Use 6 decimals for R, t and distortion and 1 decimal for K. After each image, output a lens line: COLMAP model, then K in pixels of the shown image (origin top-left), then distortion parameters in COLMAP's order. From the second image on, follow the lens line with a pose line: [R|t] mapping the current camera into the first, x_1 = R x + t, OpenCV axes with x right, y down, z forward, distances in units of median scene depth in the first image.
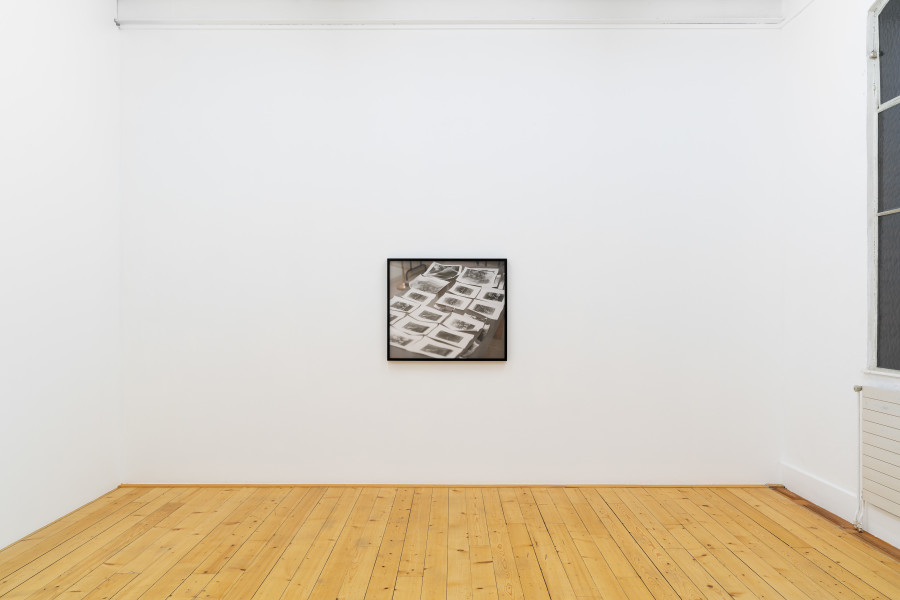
lens RADIAL K [[723.8, 0, 448.2], [0, 723.8, 304.6], [0, 0, 1]] dist [0.011218, 0.001950]
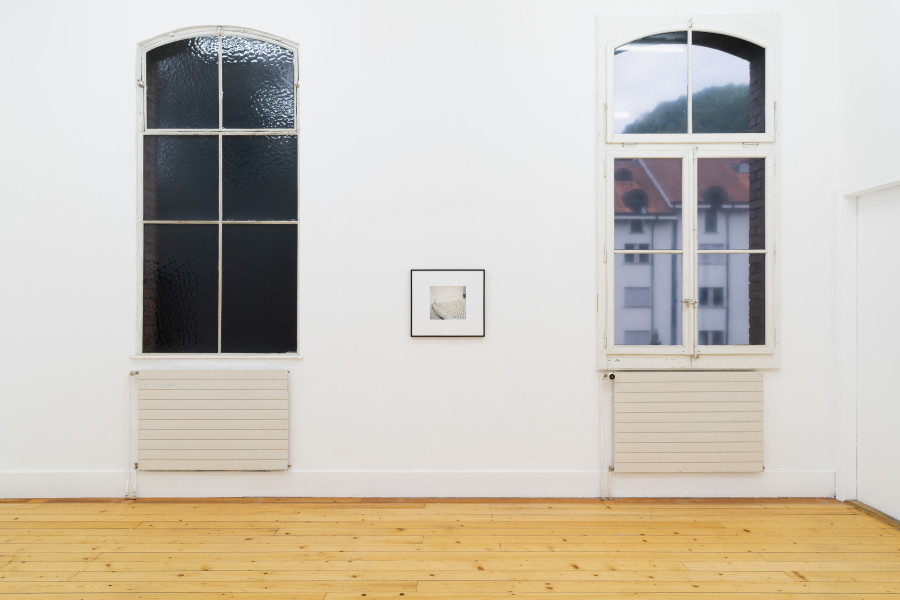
lens RADIAL K [[631.0, 0, 445.6], [0, 631.0, 302.1], [0, 0, 1]] dist [0.002289, 0.002920]
pose [[-0.029460, 0.012226, 0.999491, -0.437021], [0.001495, 0.999925, -0.012188, 0.018180], [-0.999565, 0.001135, -0.029476, 0.549378]]
